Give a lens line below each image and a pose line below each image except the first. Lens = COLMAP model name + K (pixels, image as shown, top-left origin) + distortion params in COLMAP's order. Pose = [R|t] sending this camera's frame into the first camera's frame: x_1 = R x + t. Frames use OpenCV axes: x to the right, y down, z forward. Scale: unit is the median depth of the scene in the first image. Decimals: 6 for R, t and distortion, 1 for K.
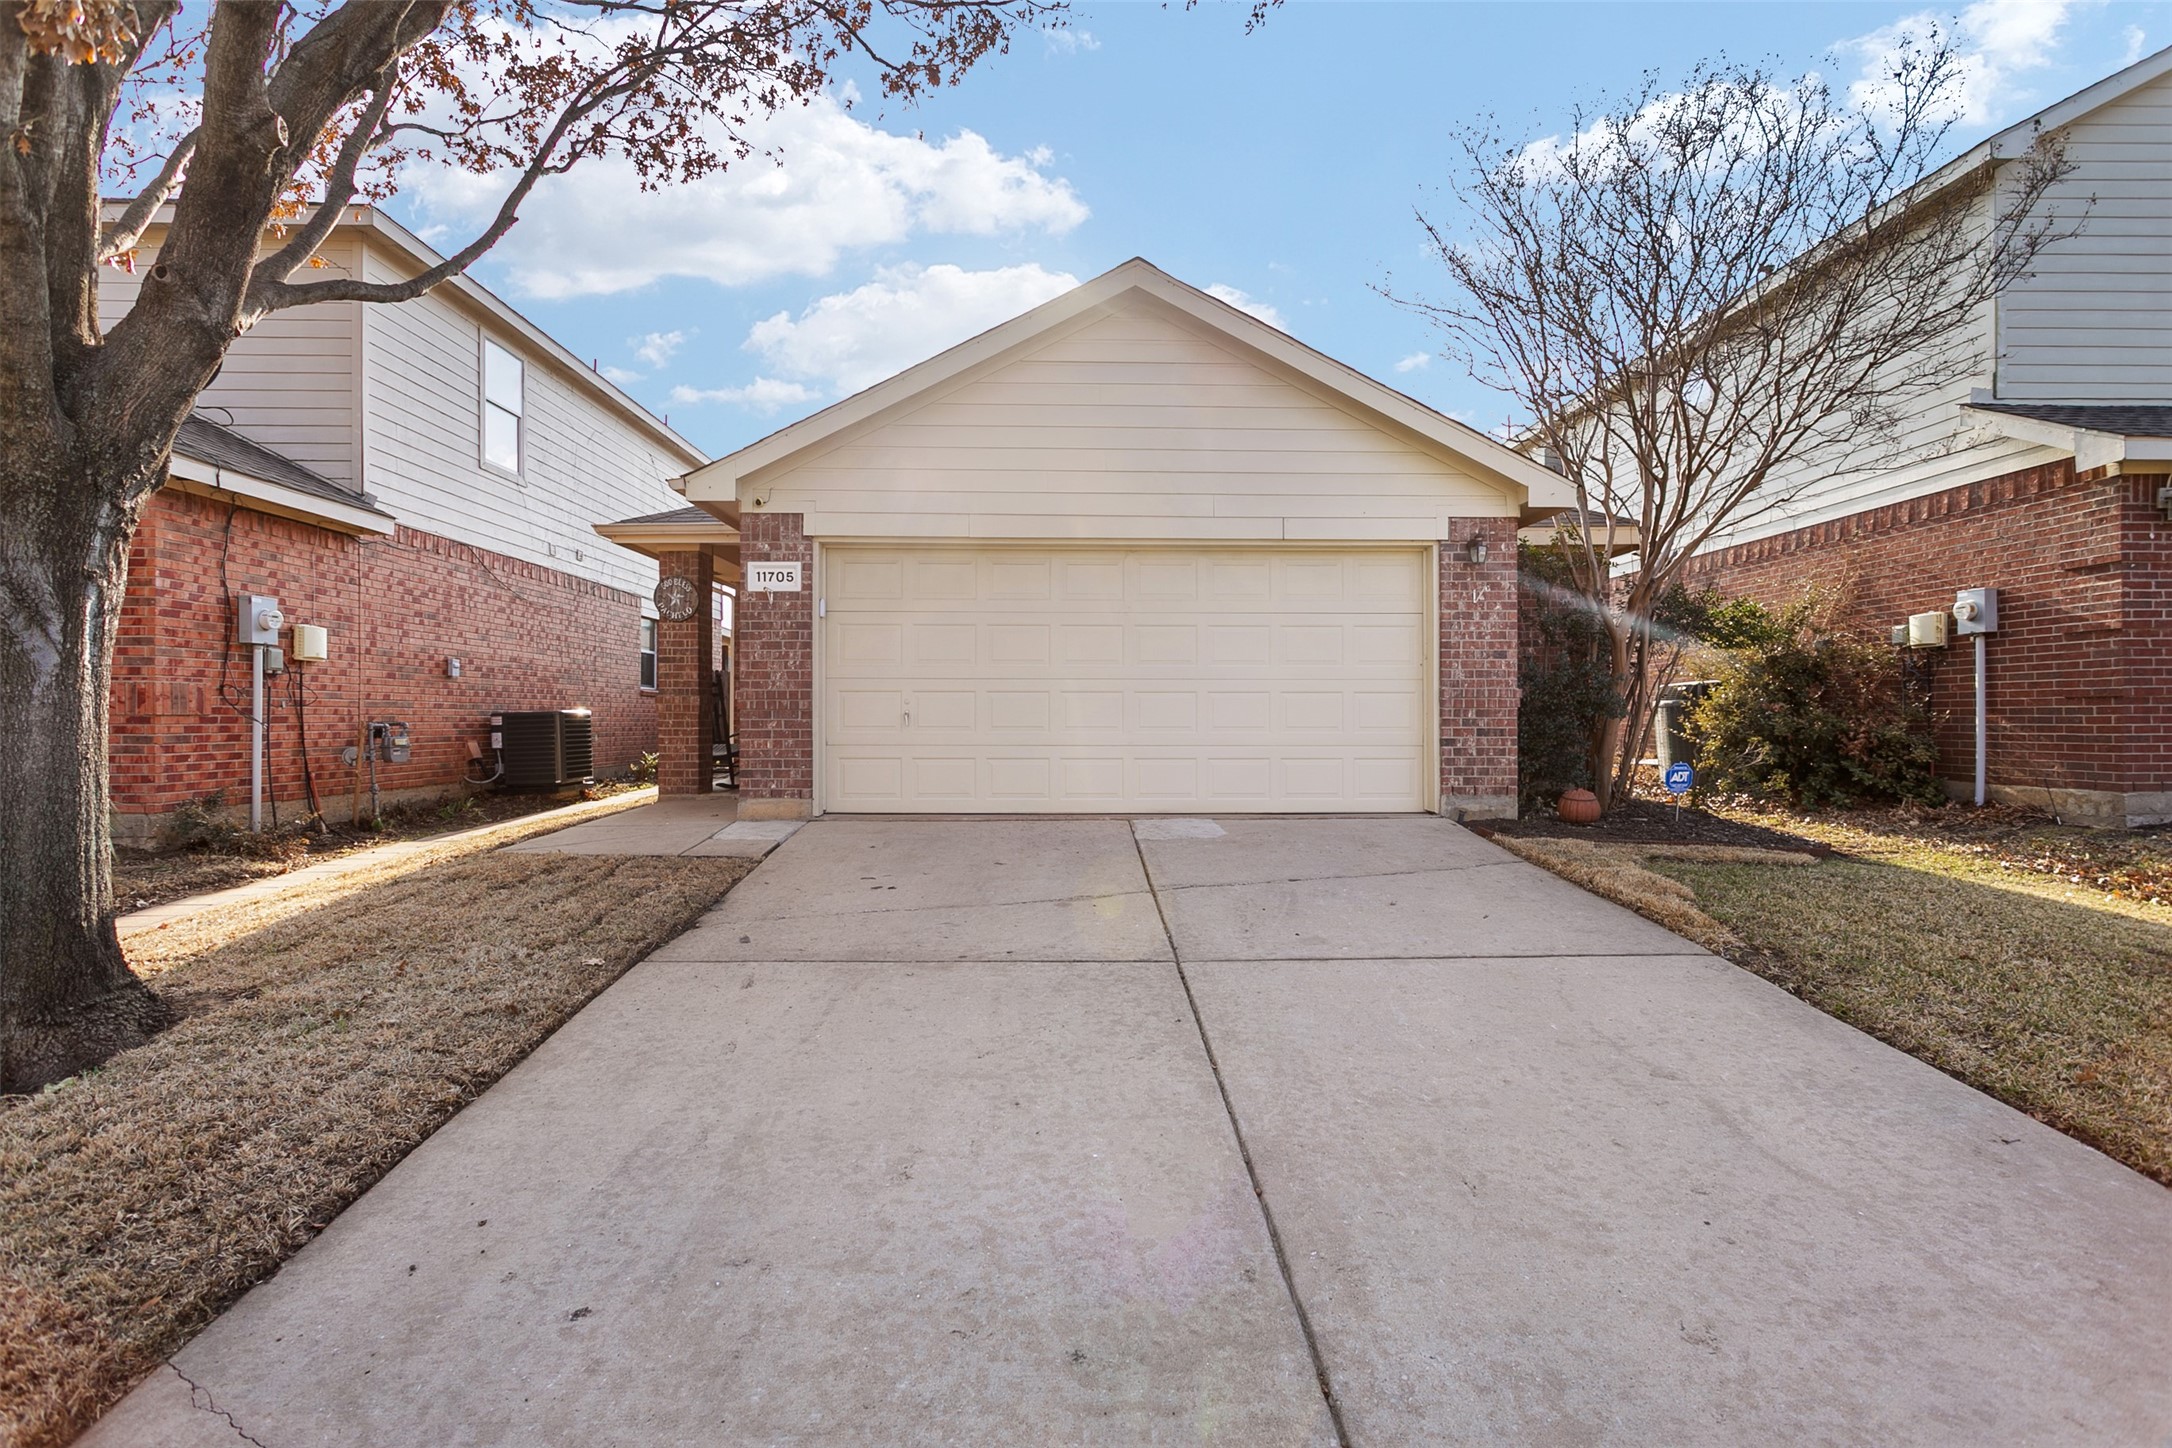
lens RADIAL K [[1042.0, 0, 1084.4], [0, 1042.0, 726.4], [0, 0, 1]] dist [0.006332, -0.000325]
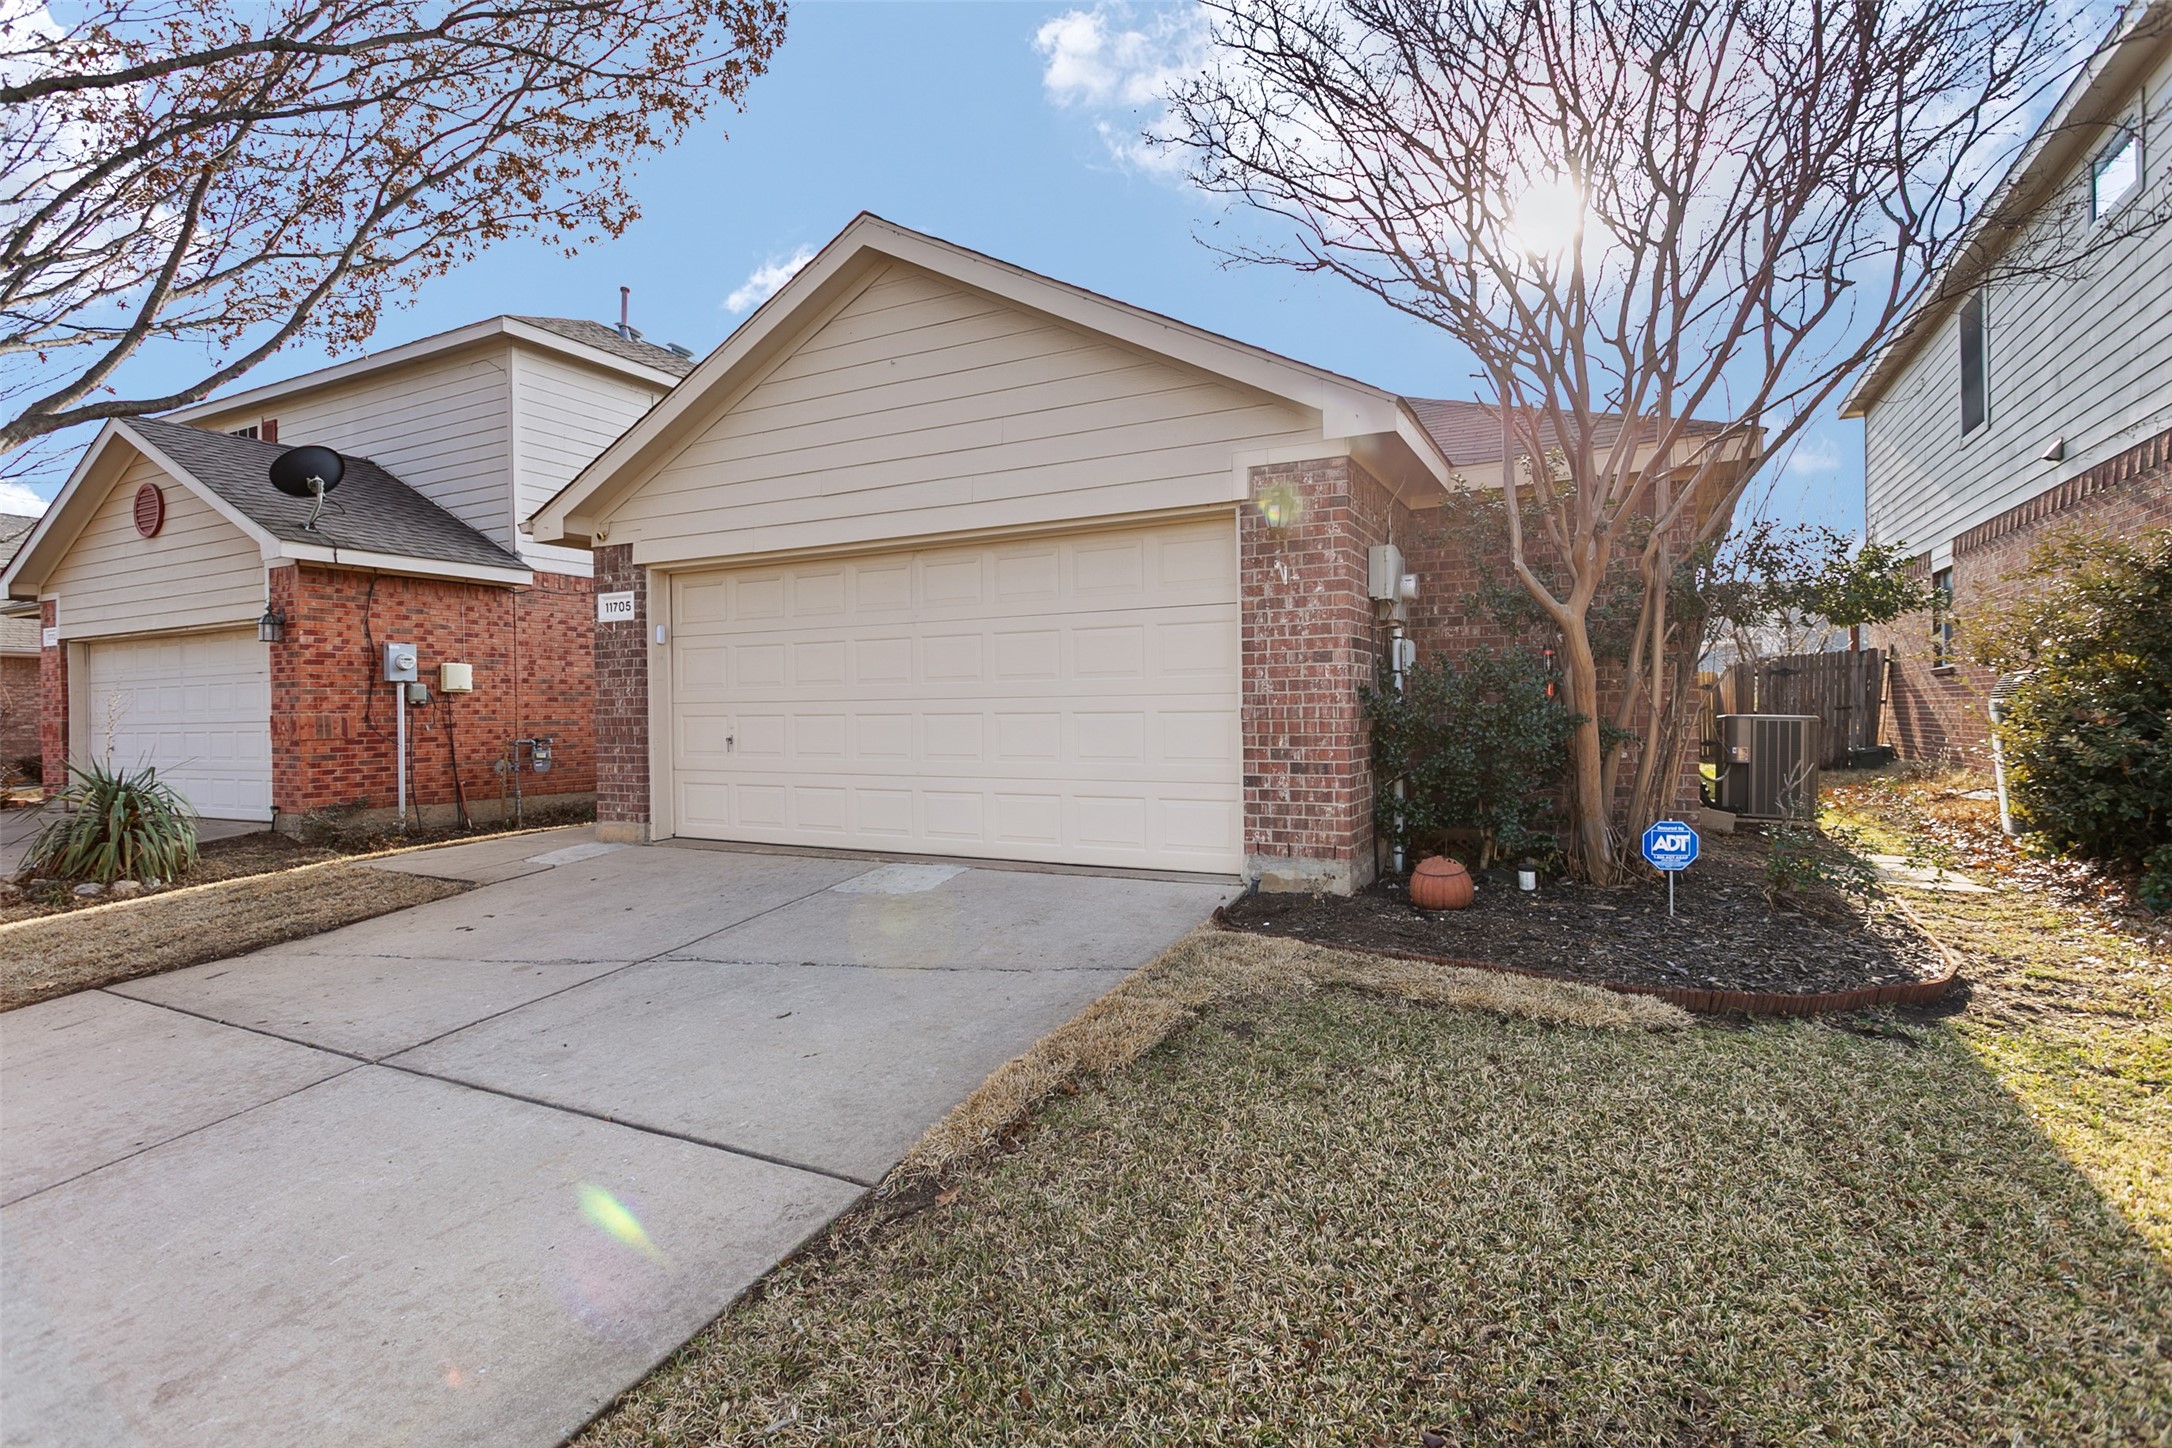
lens RADIAL K [[1042.0, 0, 1081.8], [0, 1042.0, 717.3], [0, 0, 1]] dist [0.006332, -0.000325]
pose [[0.873989, -0.007574, -0.485887, 0.594549], [0.009068, 0.999959, 0.000724, -0.030325], [0.485861, -0.005039, 0.874021, 0.314945]]
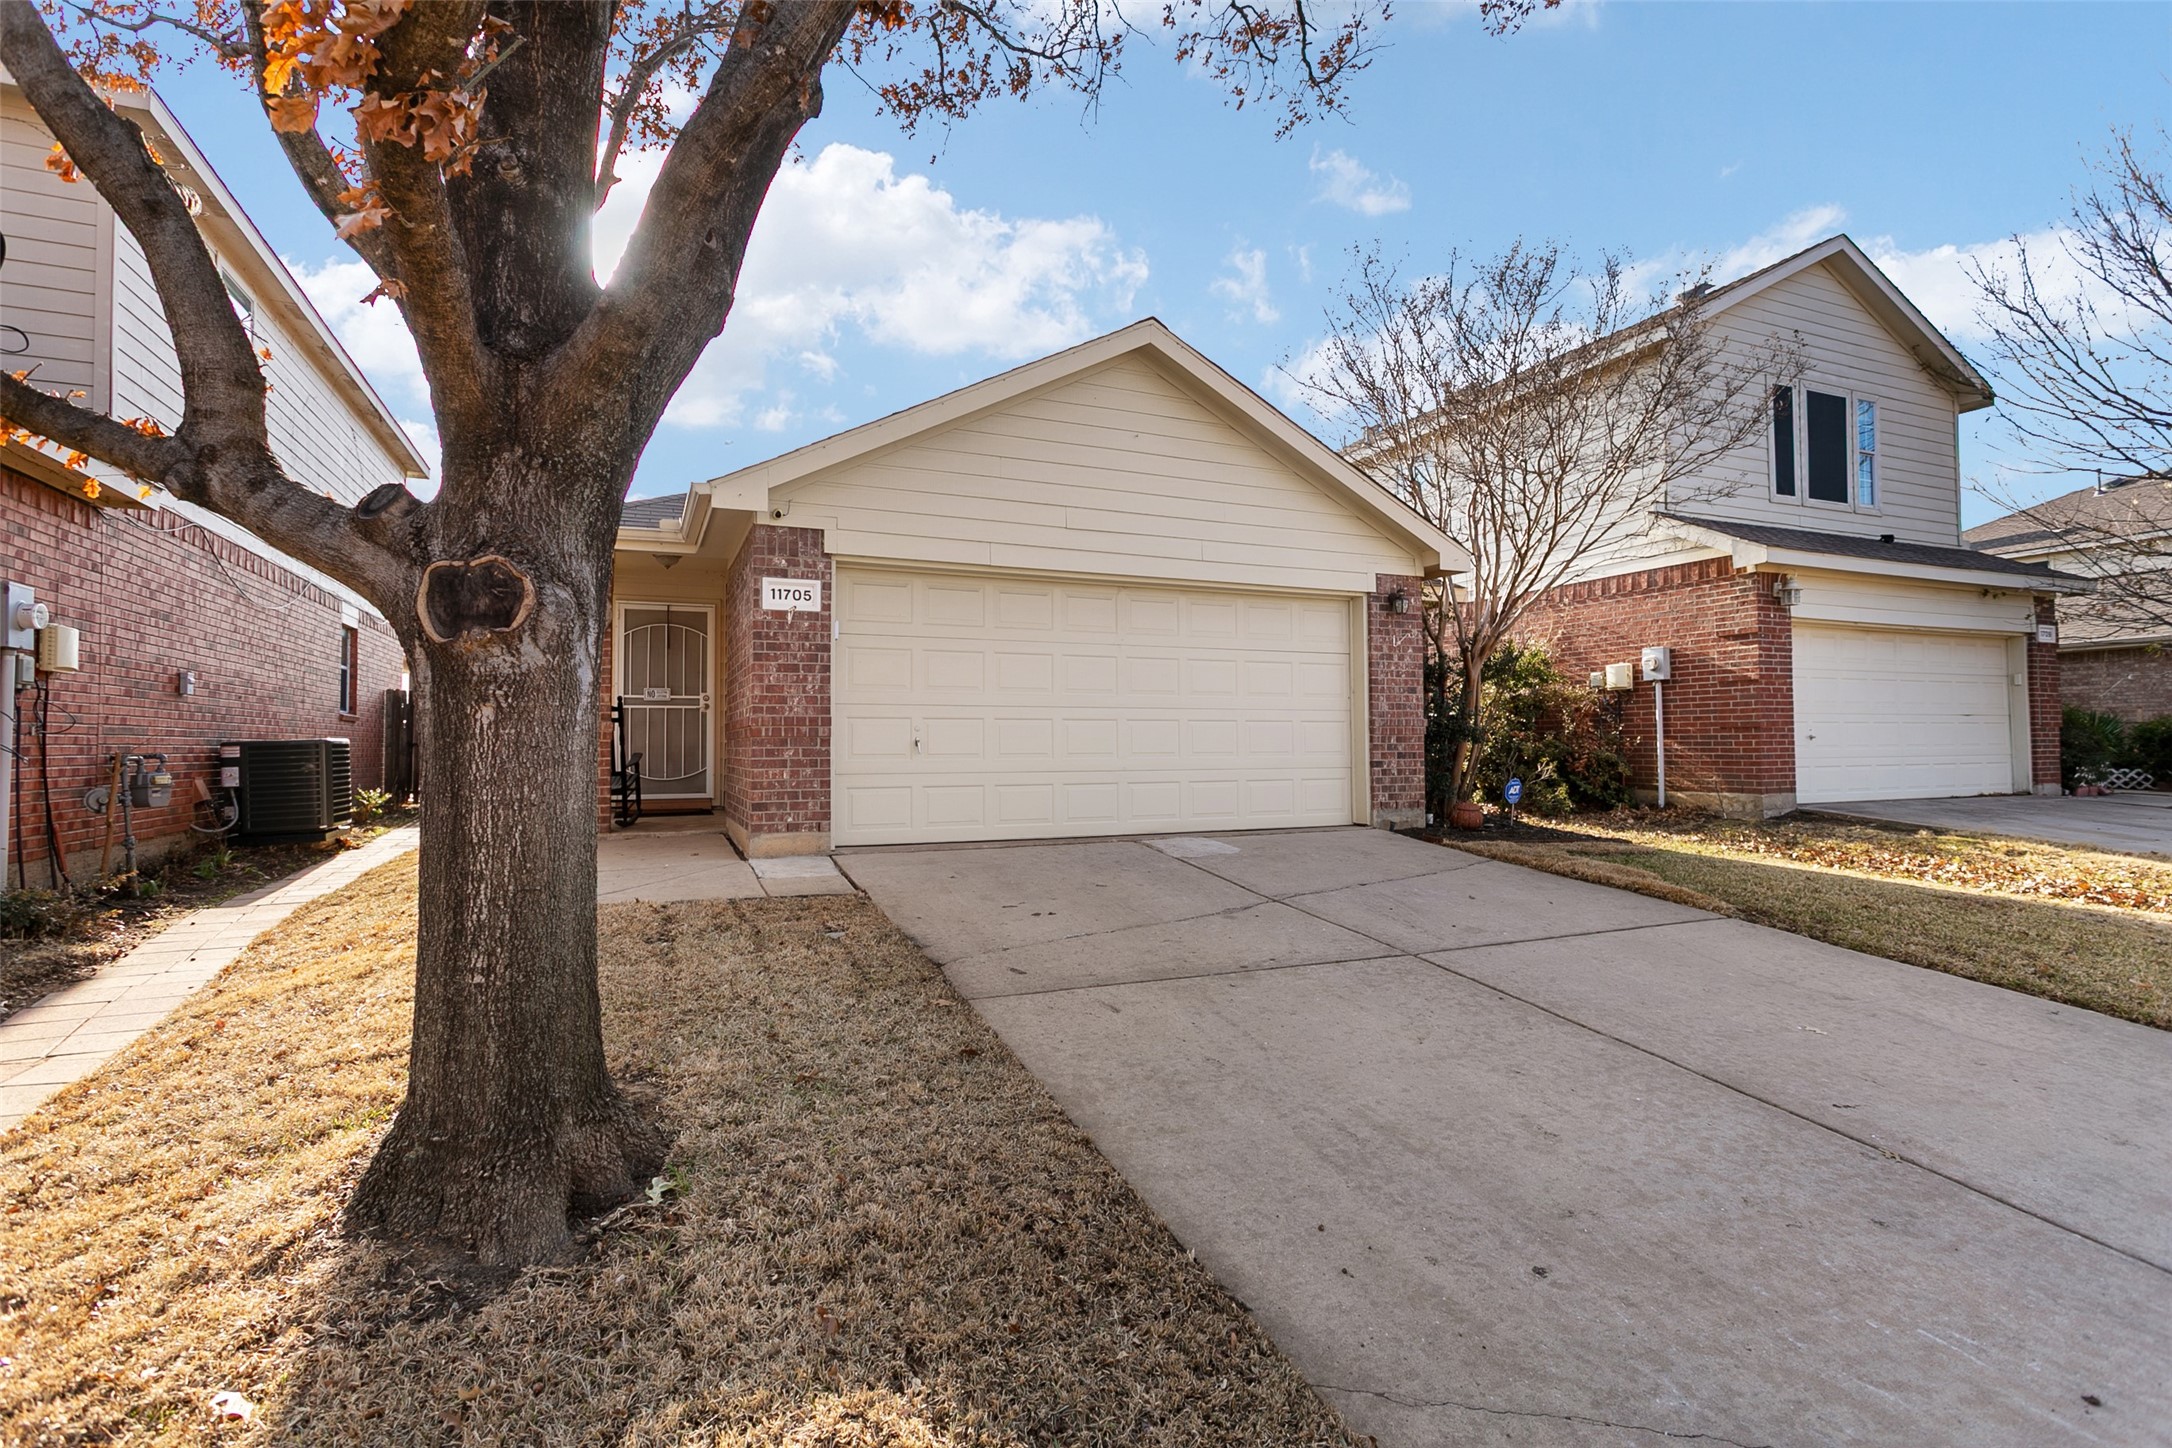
lens RADIAL K [[1042.0, 0, 1087.0], [0, 1042.0, 726.6], [0, 0, 1]] dist [0.006332, -0.000325]
pose [[0.924274, 0.002831, 0.381719, -0.401749], [0.007094, 0.999672, -0.024591, -0.000617], [-0.381664, 0.025437, 0.923951, 0.038119]]
